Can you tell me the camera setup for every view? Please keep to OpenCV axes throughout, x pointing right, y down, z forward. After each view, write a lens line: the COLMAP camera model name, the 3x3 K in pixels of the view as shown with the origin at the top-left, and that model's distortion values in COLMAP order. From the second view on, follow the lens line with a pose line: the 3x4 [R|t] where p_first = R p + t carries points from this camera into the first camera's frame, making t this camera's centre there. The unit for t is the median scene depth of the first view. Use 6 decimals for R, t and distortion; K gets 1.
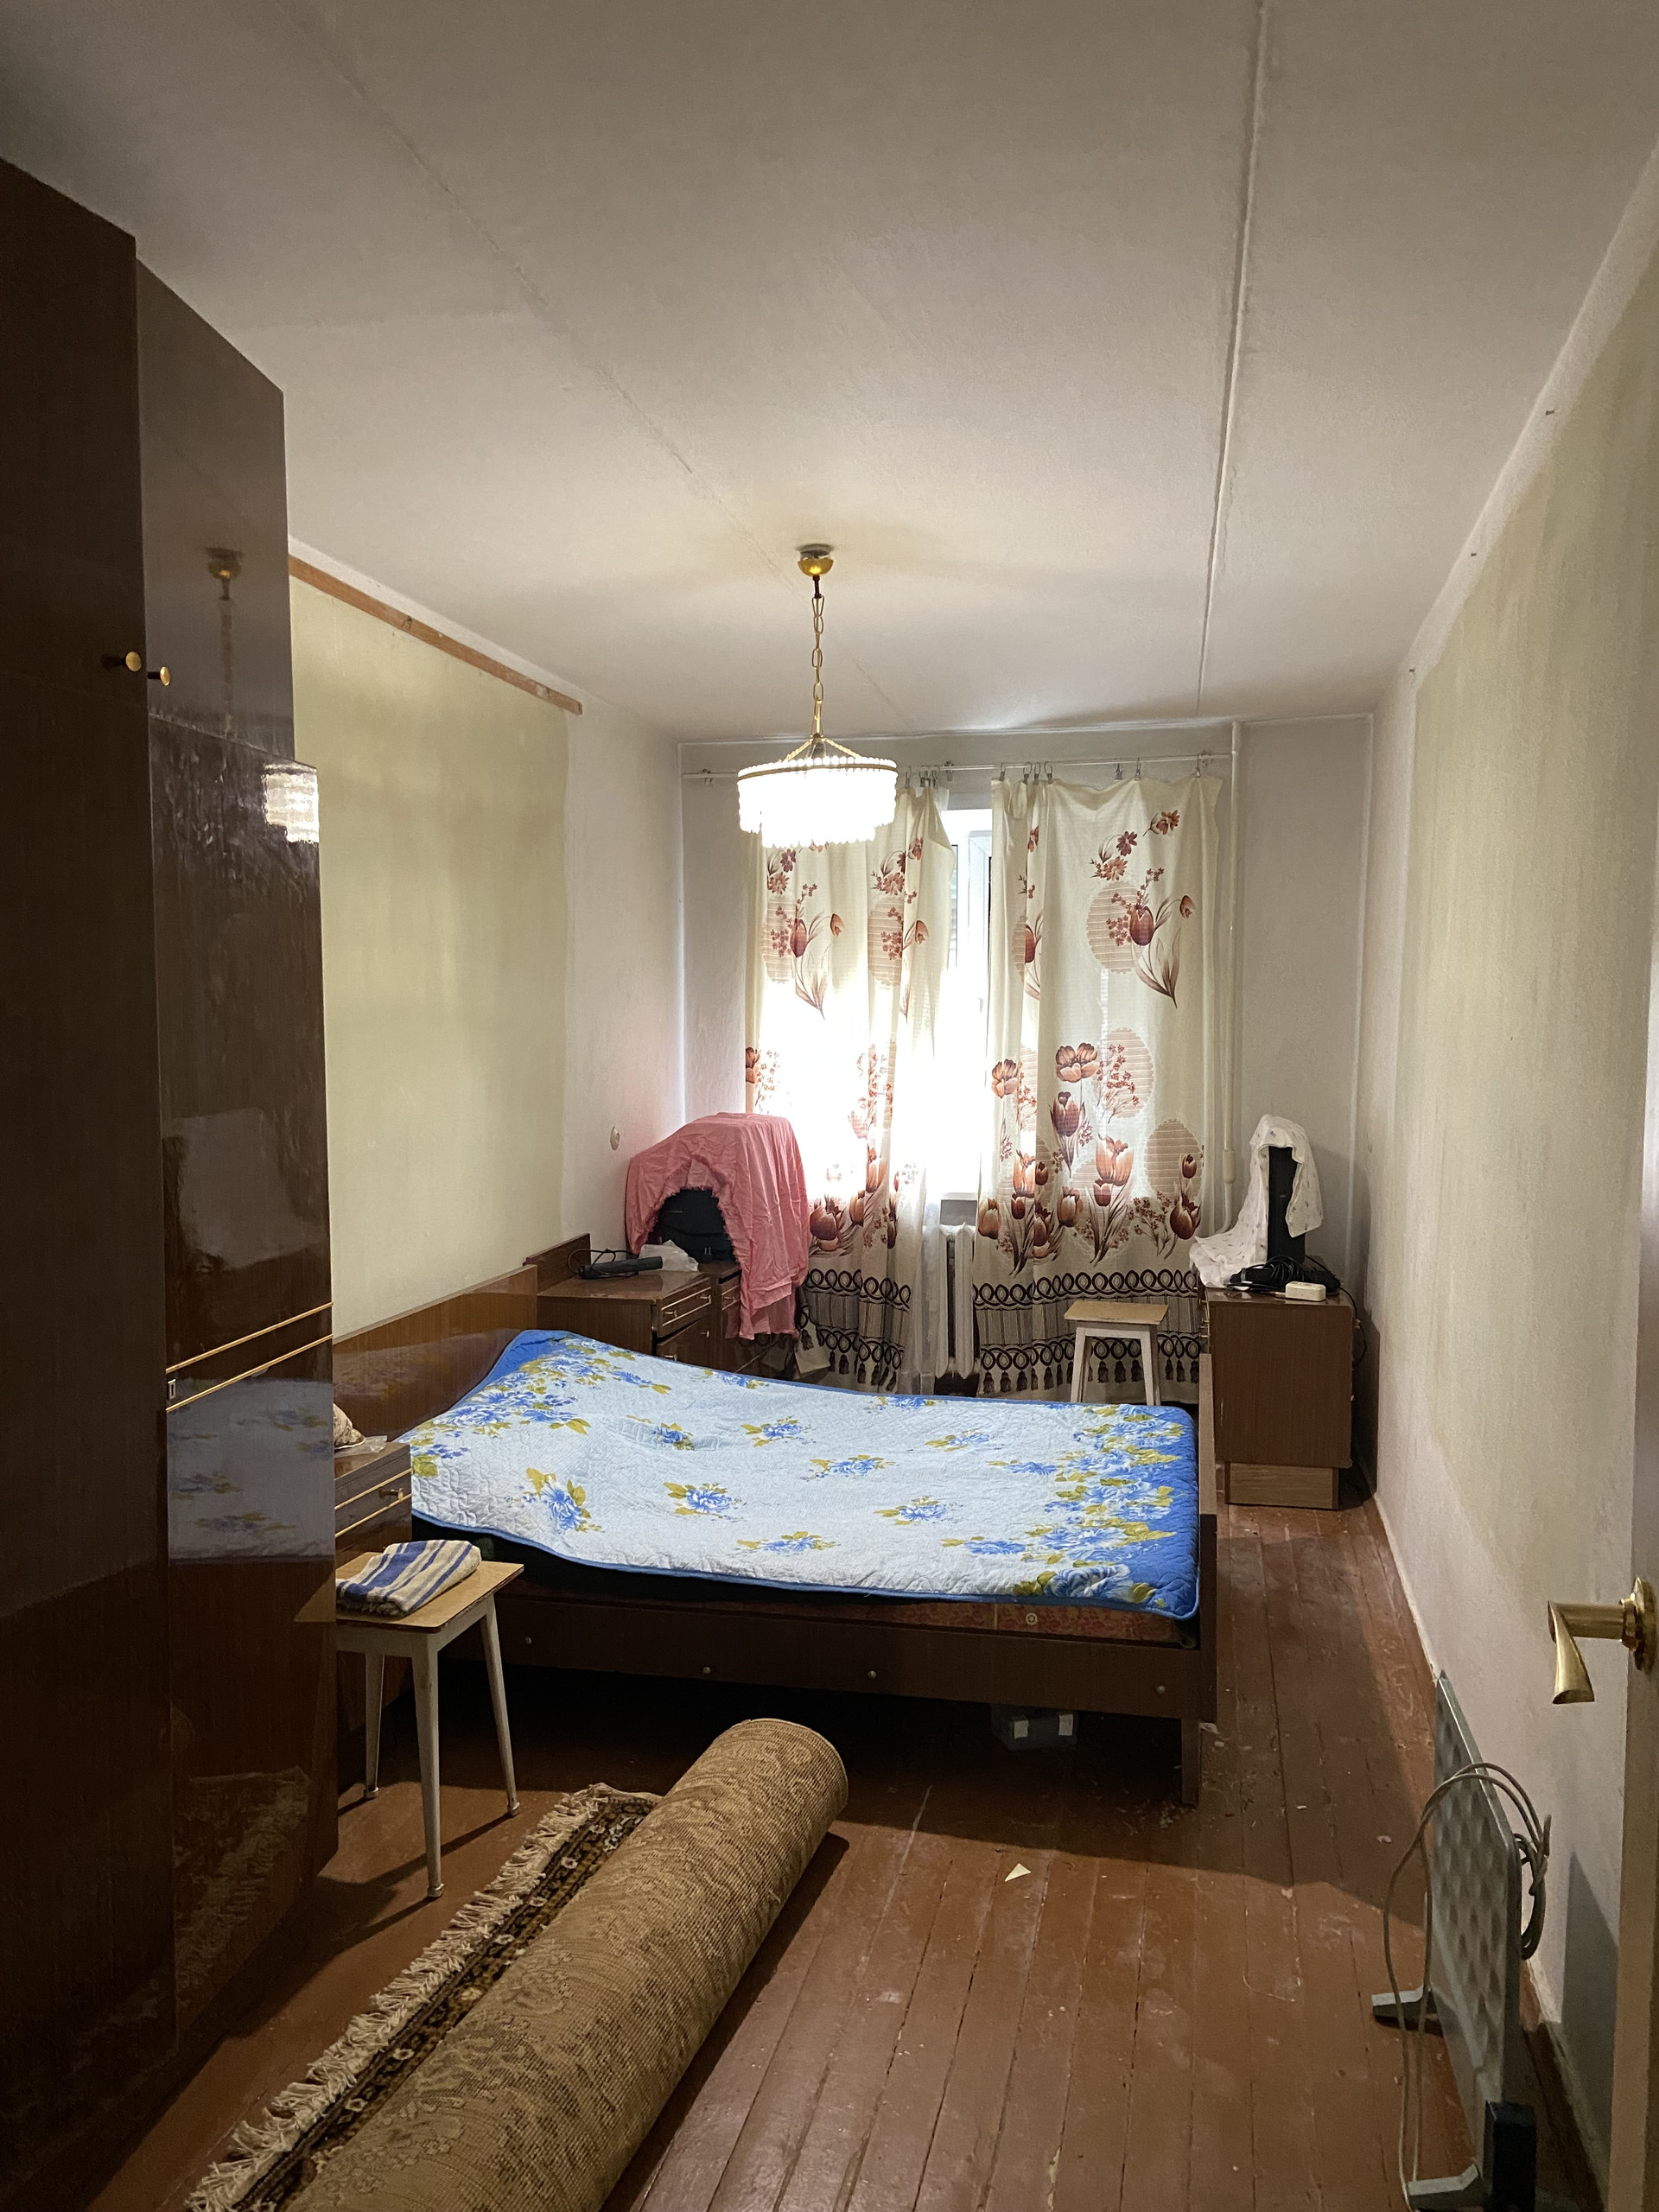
lens RADIAL K [[1663.0, 0, 835.8], [0, 1663.0, 1121.6], [0, 0, 1]] dist [0.080204, -0.096966]
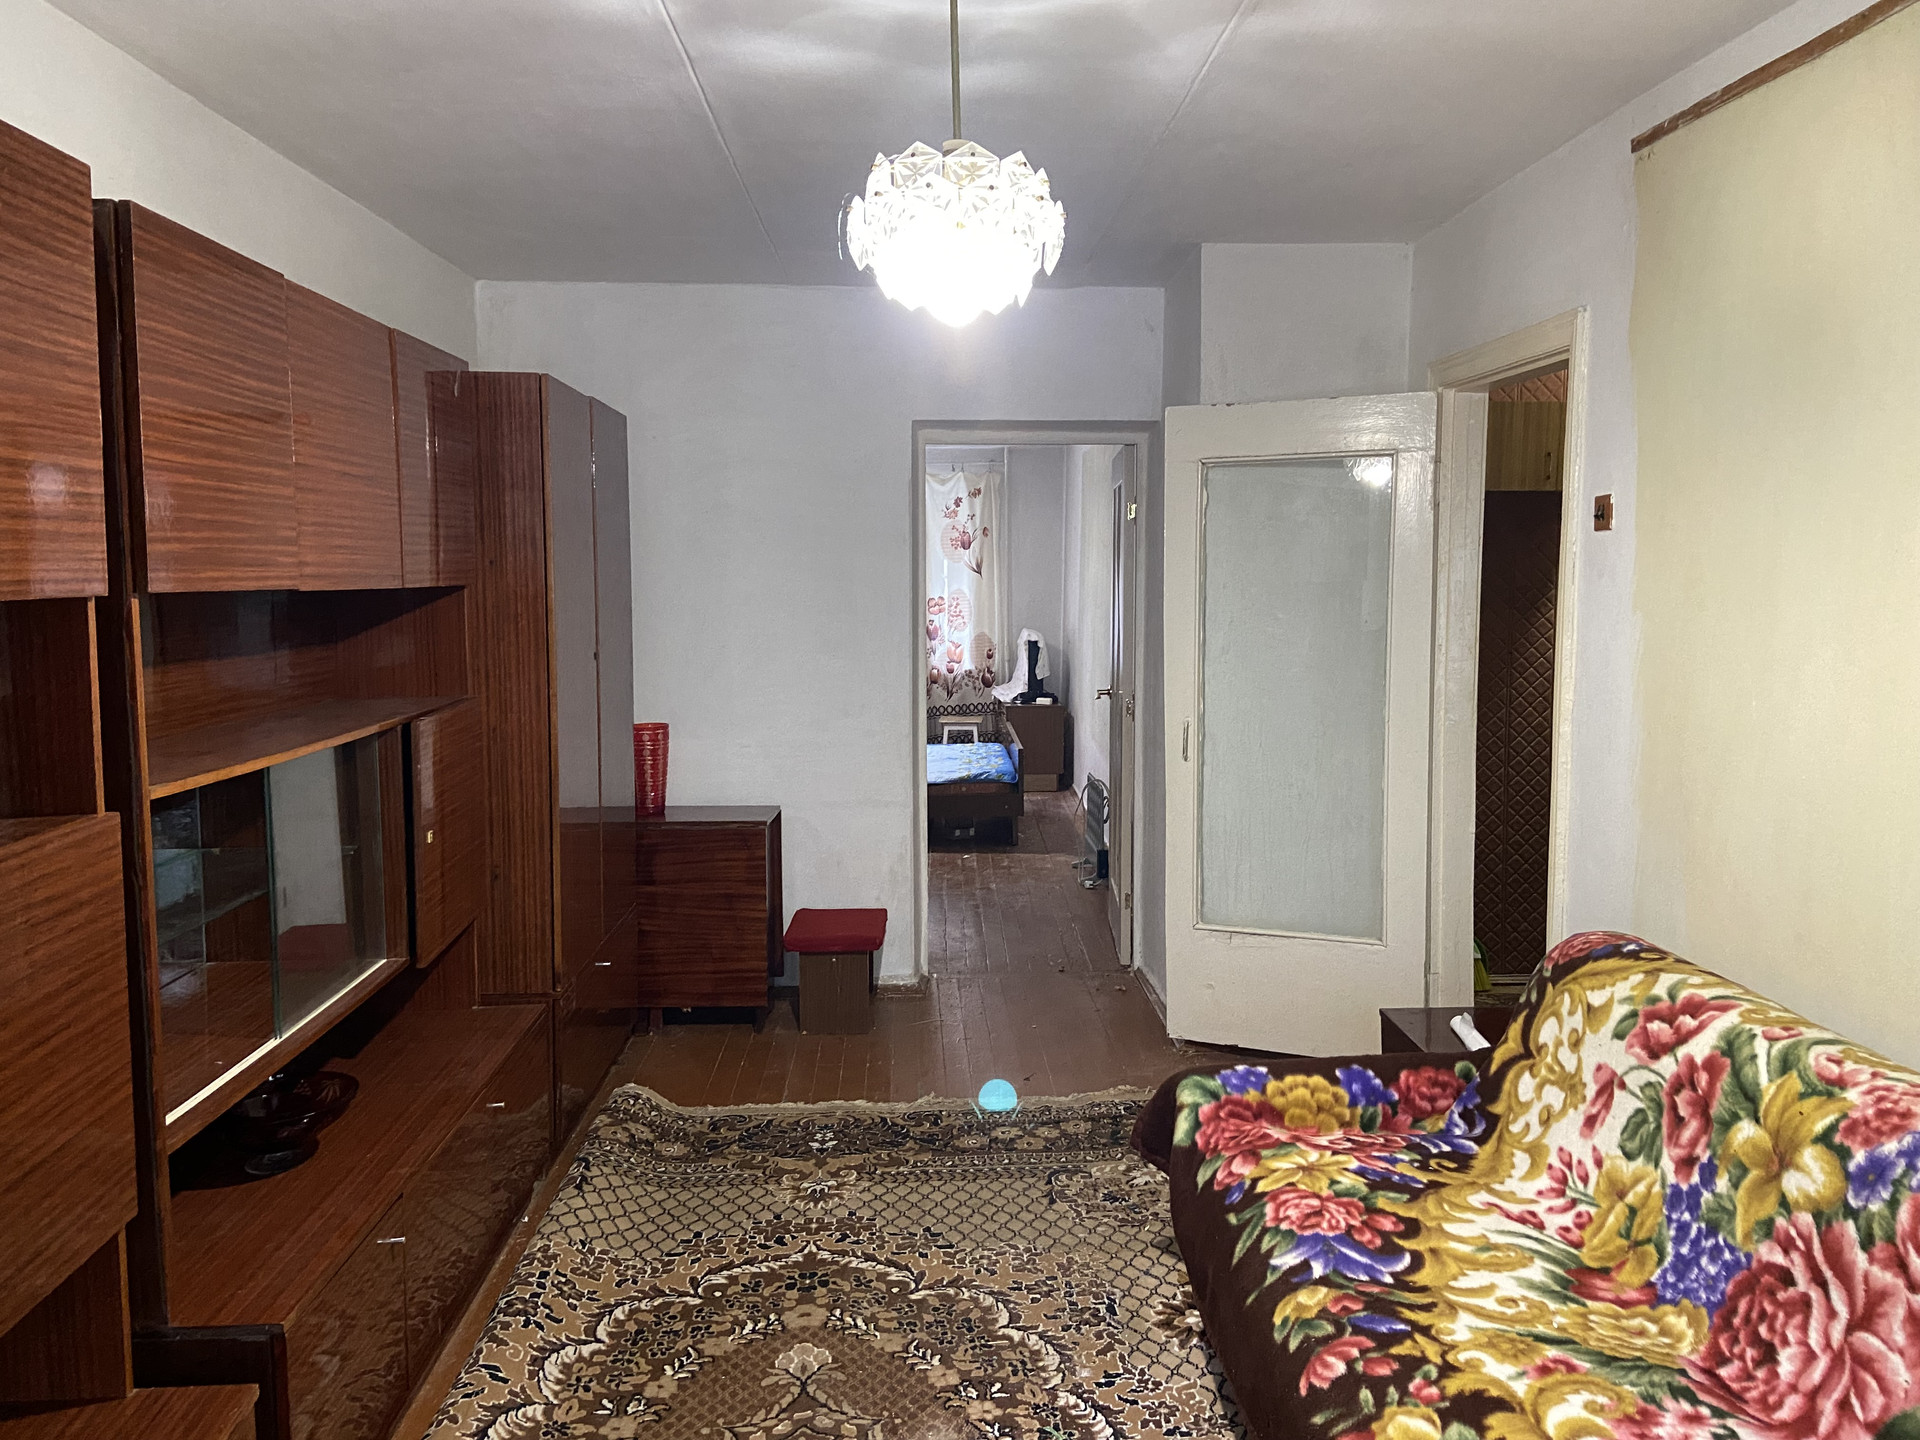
lens RADIAL K [[1443.5, 0, 1011.2], [0, 1443.5, 721.6], [0, 0, 1]] dist [0.080204, -0.096966]
pose [[0.964334, -0.032007, 0.262746, -0.253828], [0.021780, 0.998891, 0.041745, 0.037383], [-0.263791, -0.034533, 0.963962, -0.804260]]
